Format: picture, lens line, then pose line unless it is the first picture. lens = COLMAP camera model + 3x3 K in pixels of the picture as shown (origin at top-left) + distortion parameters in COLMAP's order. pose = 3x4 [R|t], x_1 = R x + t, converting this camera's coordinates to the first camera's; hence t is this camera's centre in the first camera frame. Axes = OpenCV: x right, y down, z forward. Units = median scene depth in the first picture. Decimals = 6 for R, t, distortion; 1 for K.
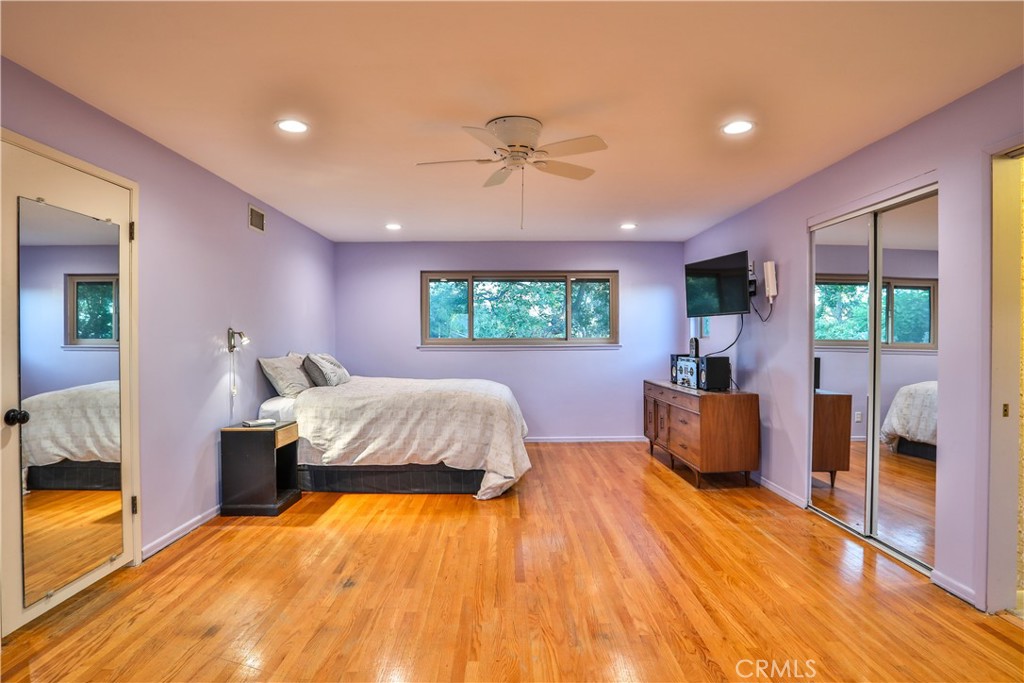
lens RADIAL K [[520.2, 0, 512.0], [0, 520.2, 341.5], [0, 0, 1]] dist [-0.030271, 0.001411]
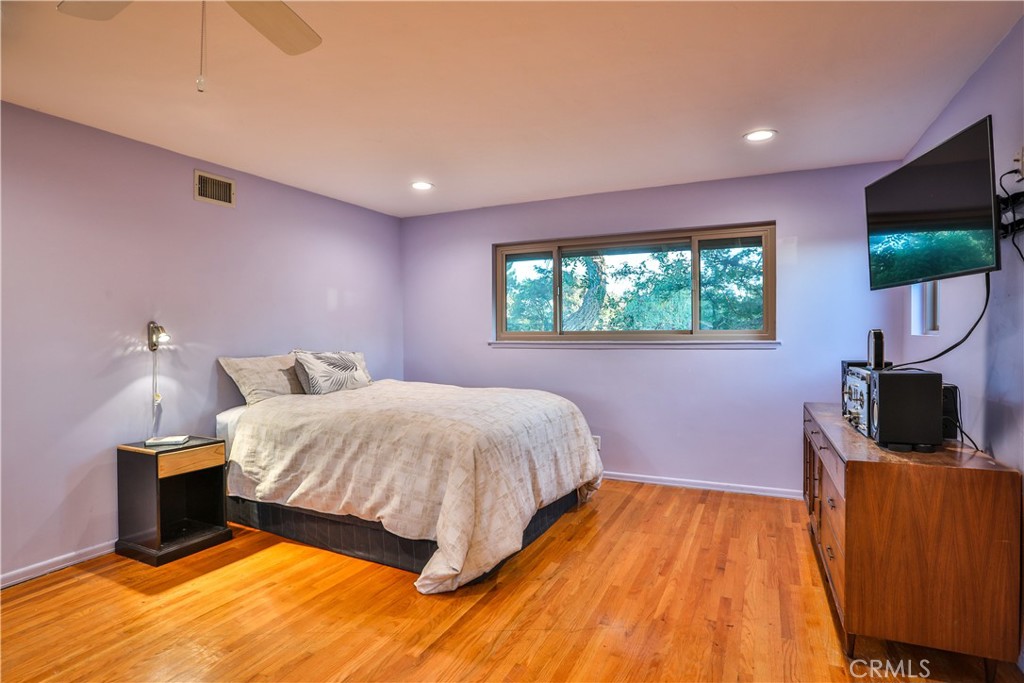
lens RADIAL K [[520.2, 0, 512.0], [0, 520.2, 341.5], [0, 0, 1]] dist [-0.030271, 0.001411]
pose [[0.896278, 0.005707, -0.443456, 0.305025], [0.001590, 0.999869, 0.016081, -0.006271], [0.443490, -0.015118, 0.896152, 0.487351]]
